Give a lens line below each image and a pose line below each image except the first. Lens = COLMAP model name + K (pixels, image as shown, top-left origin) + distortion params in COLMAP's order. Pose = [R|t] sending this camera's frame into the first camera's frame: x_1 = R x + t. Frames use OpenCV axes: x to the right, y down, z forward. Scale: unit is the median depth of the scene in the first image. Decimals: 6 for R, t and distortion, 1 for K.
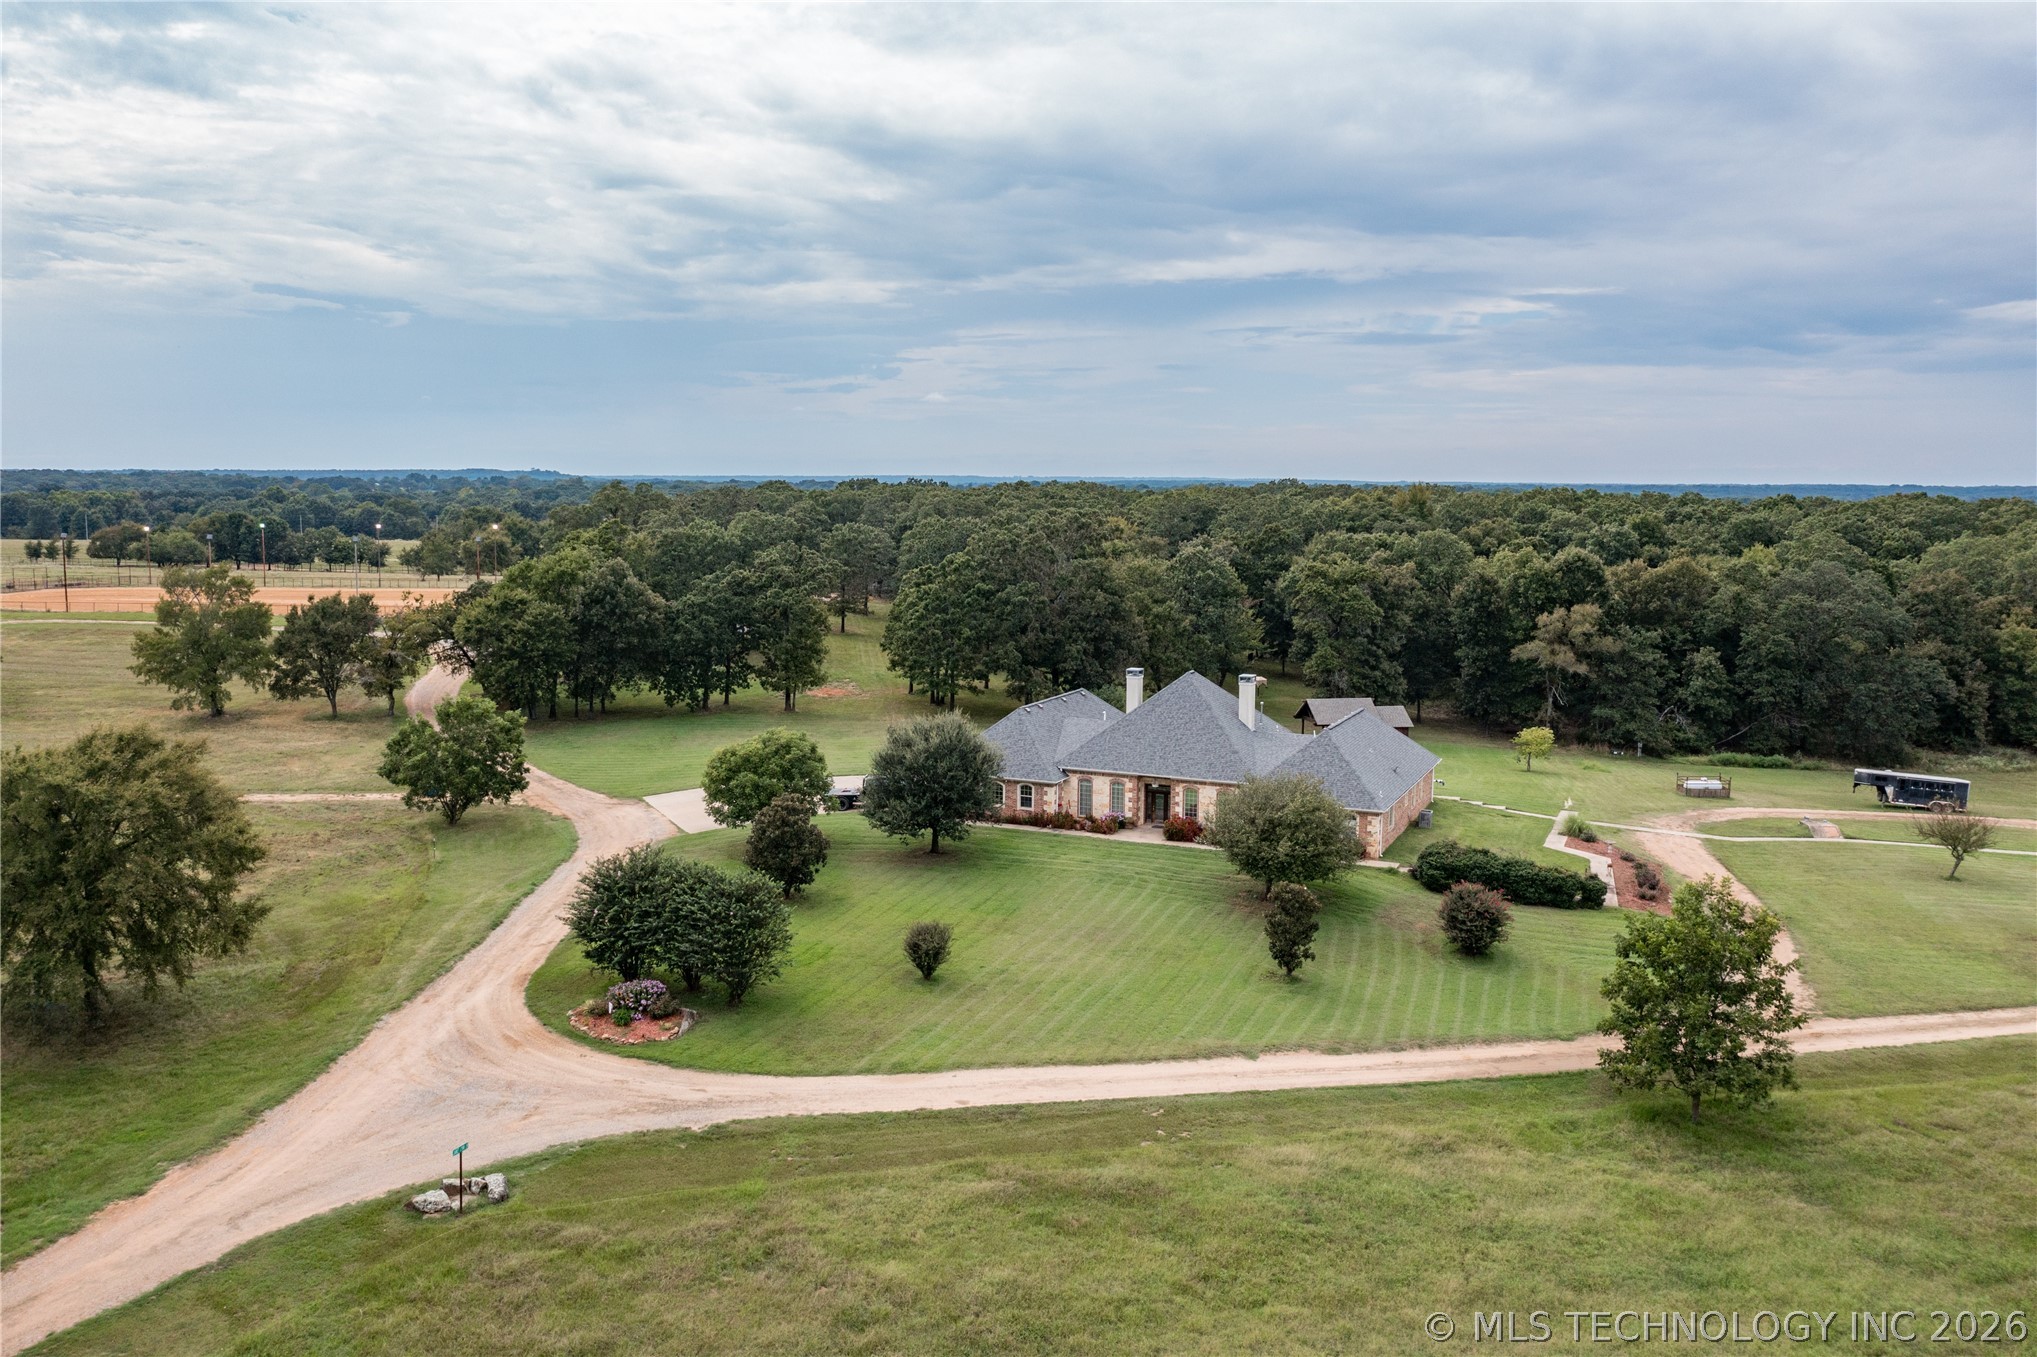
lens RADIAL K [[1588.9, 0, 999.7], [0, 1588.9, 680.1], [0, 0, 1]] dist [-0.034971, -0.003996]
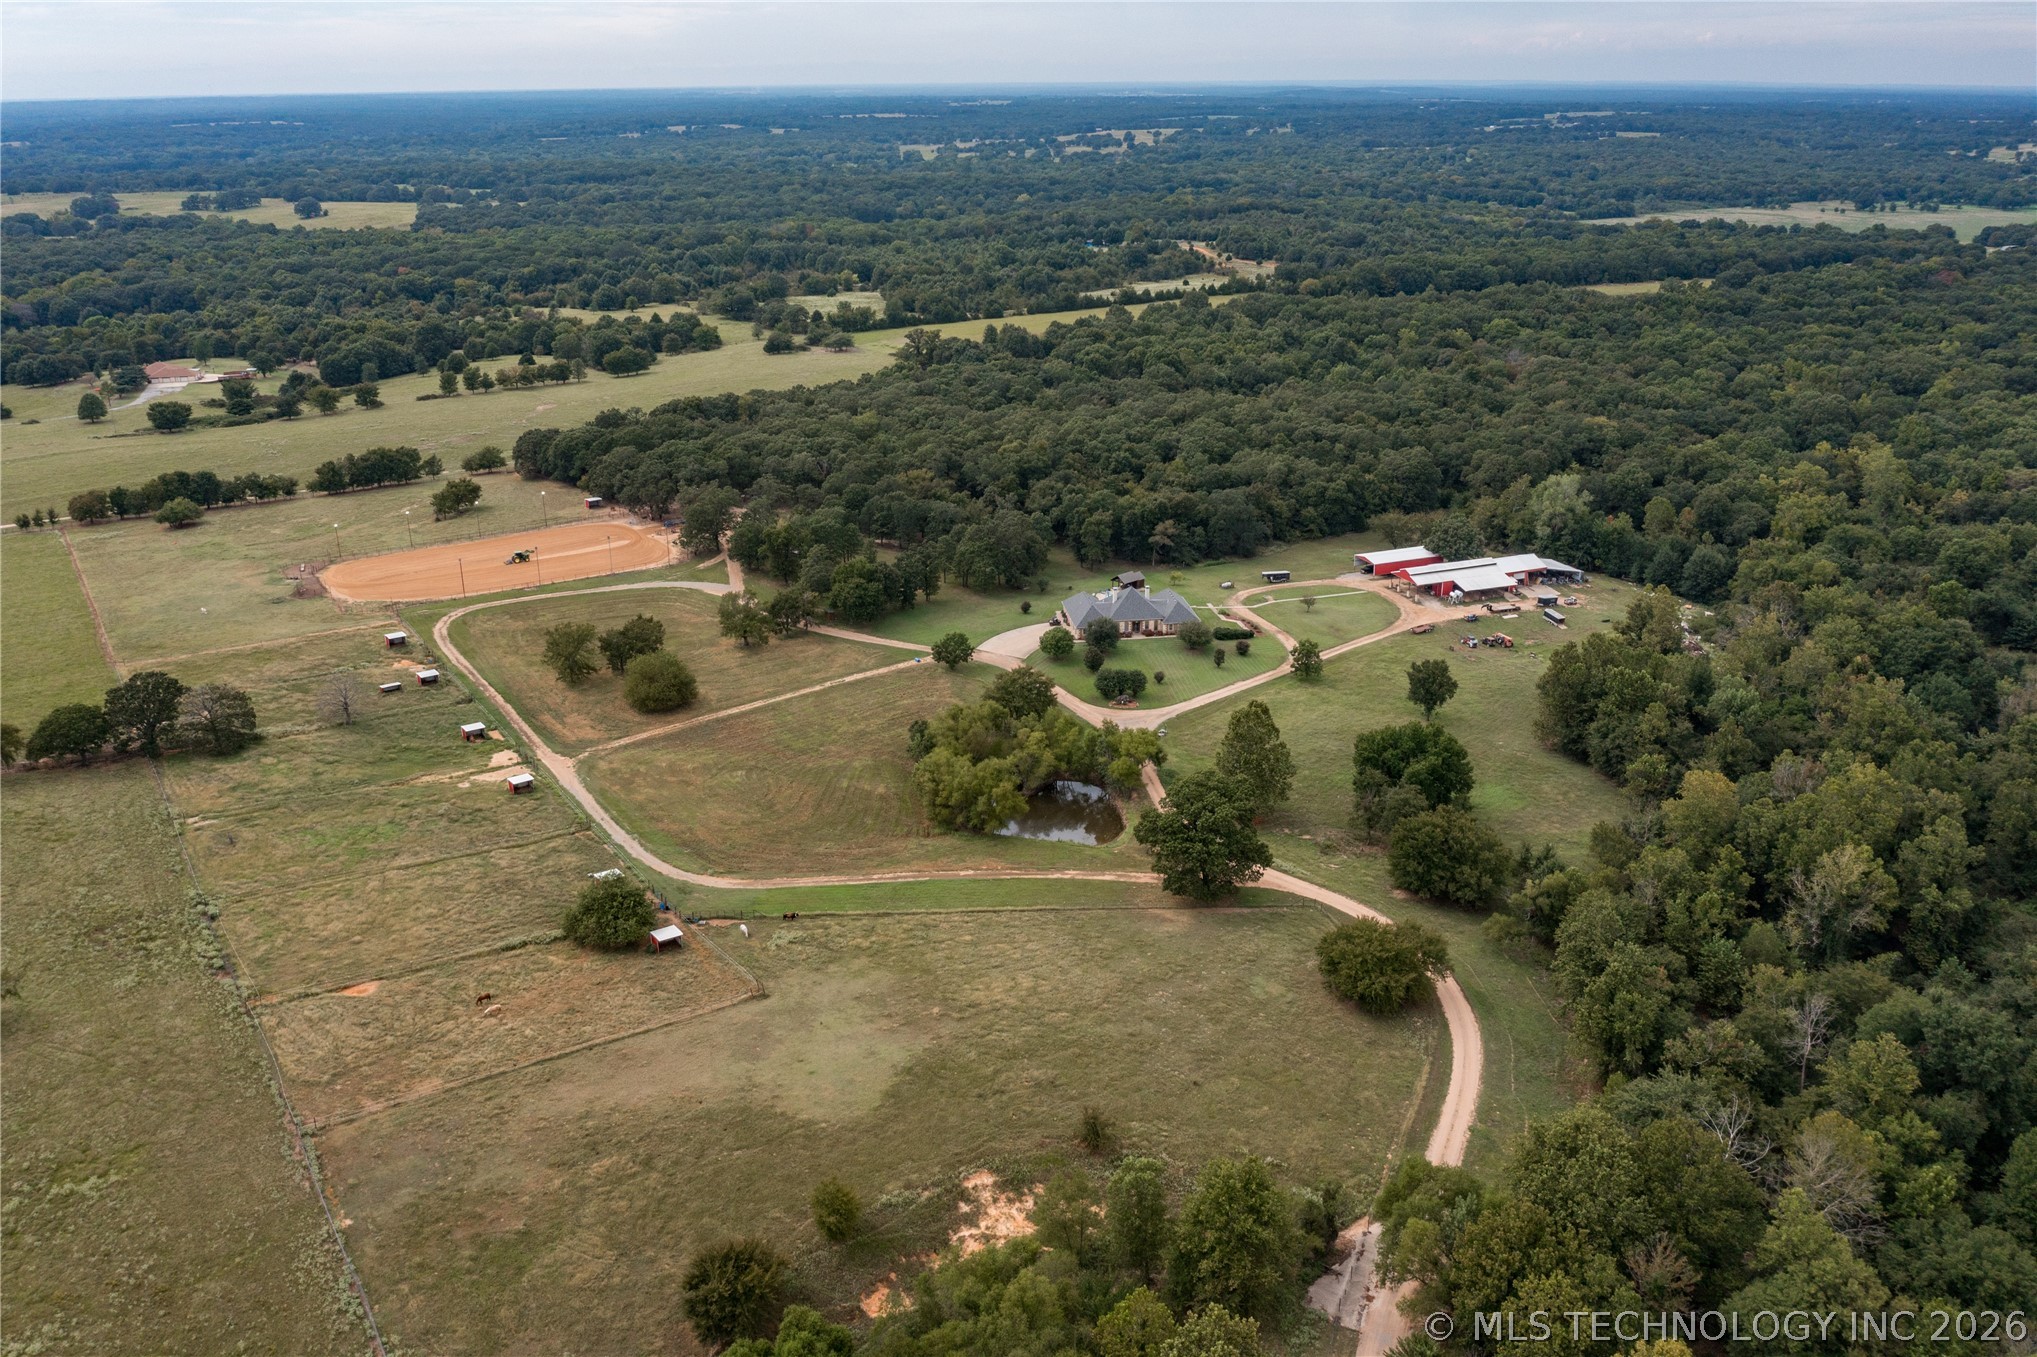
lens RADIAL K [[1594.1, 0, 1018.7], [0, 1594.1, 638.6], [0, 0, 1]] dist [-0.028757, -0.002774]
pose [[0.844296, -0.189161, 0.501381, -2.003831], [0.080303, 0.969722, 0.230631, -0.775589], [-0.529827, -0.154458, 0.833922, -1.964161]]
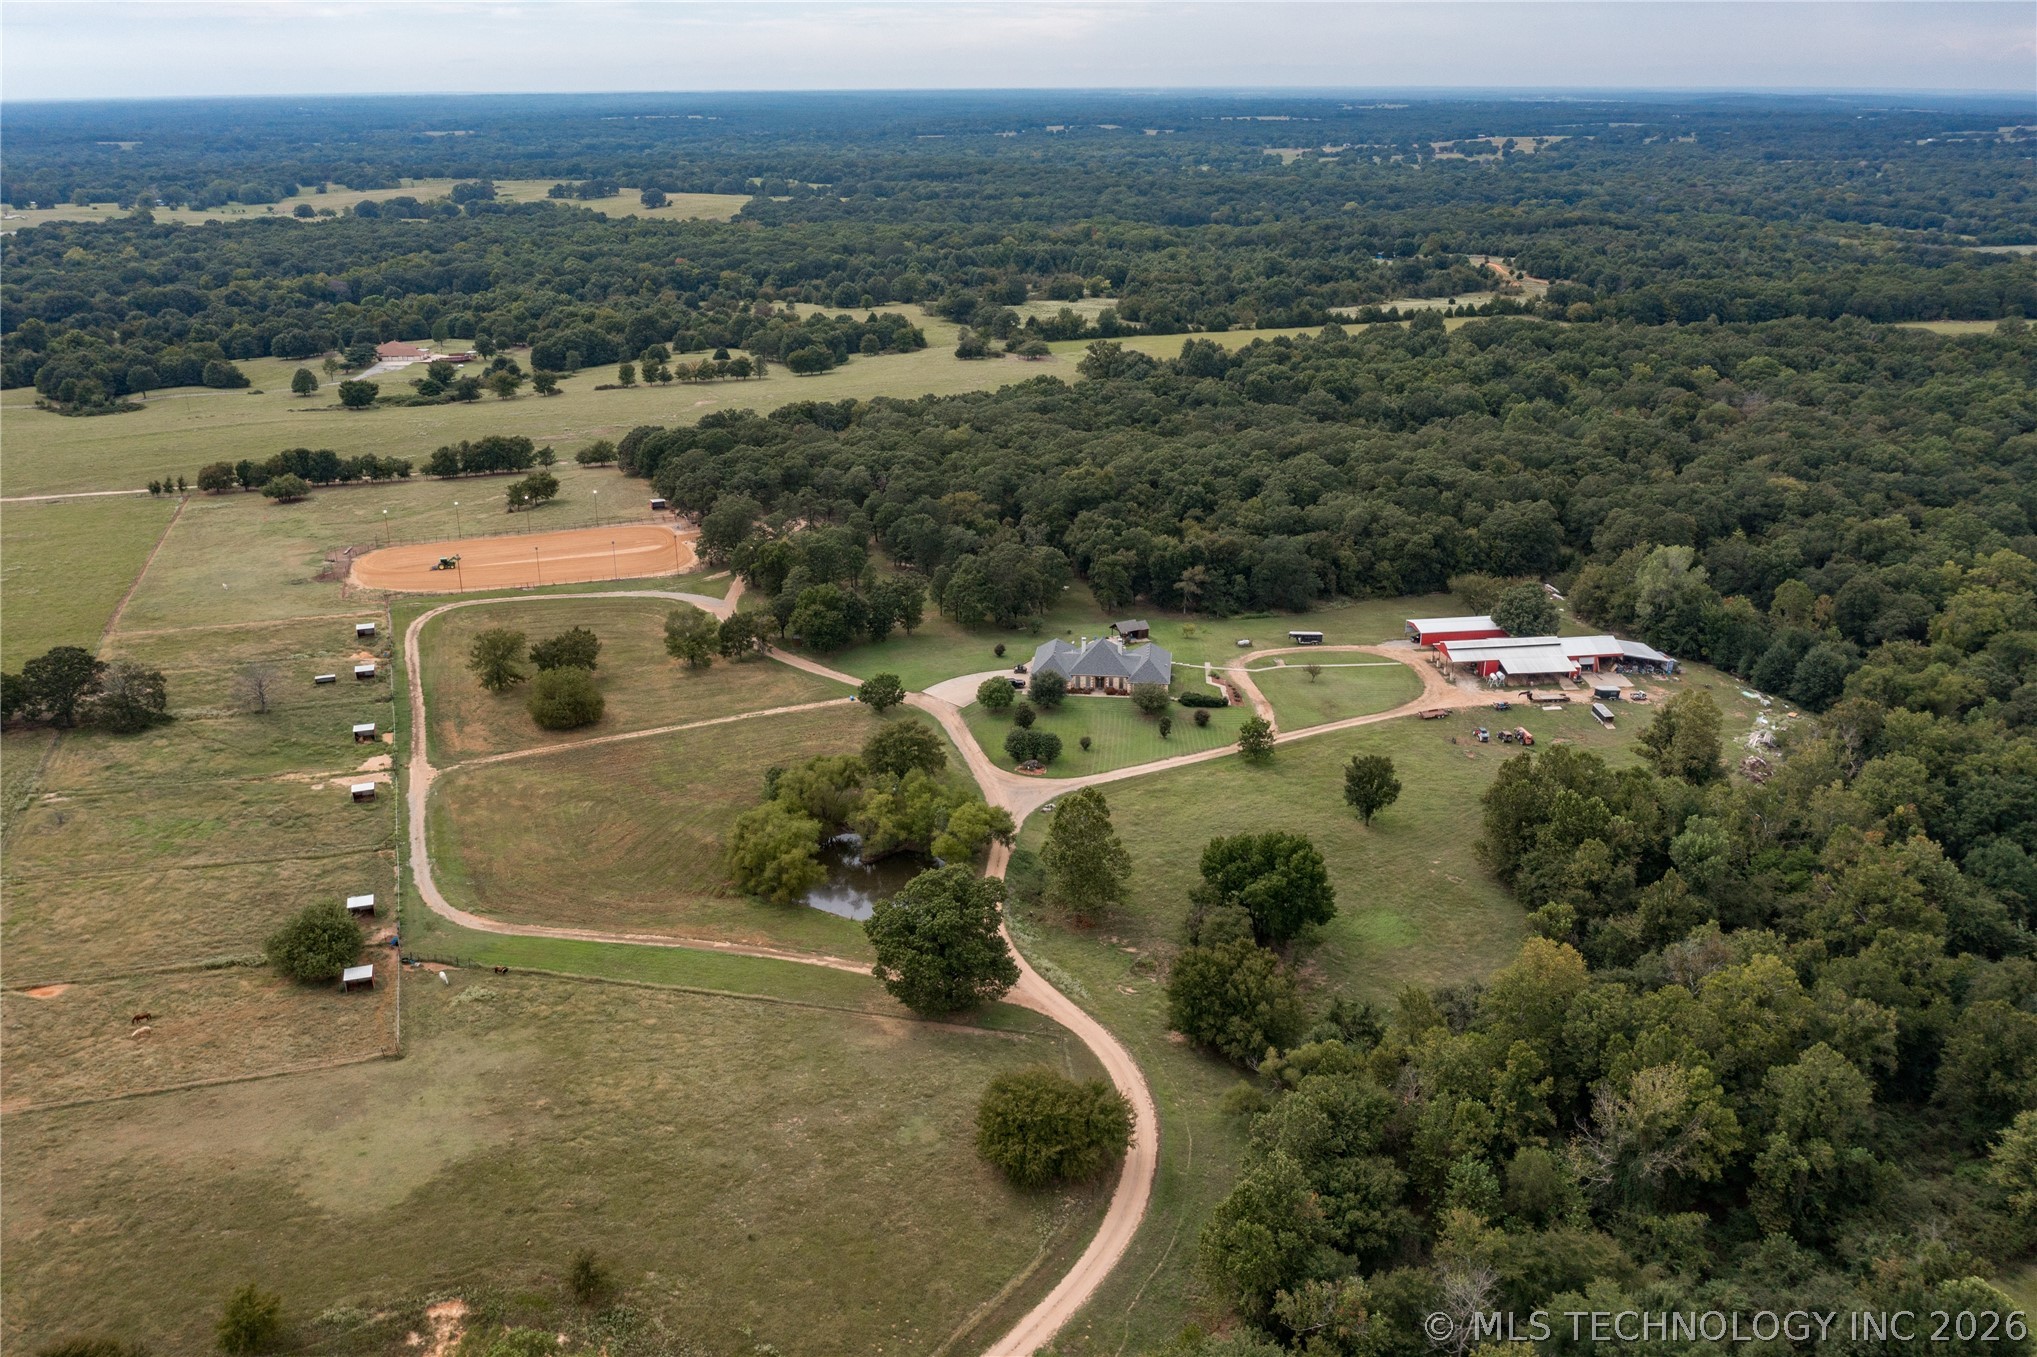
lens RADIAL K [[1608.2, 0, 1015.9], [0, 1608.2, 620.1], [0, 0, 1]] dist [-0.031272, -0.000886]
pose [[0.948847, -0.108975, 0.296333, -1.063903], [0.049239, 0.978138, 0.202044, -0.748377], [-0.311872, -0.177118, 0.933469, -2.101331]]
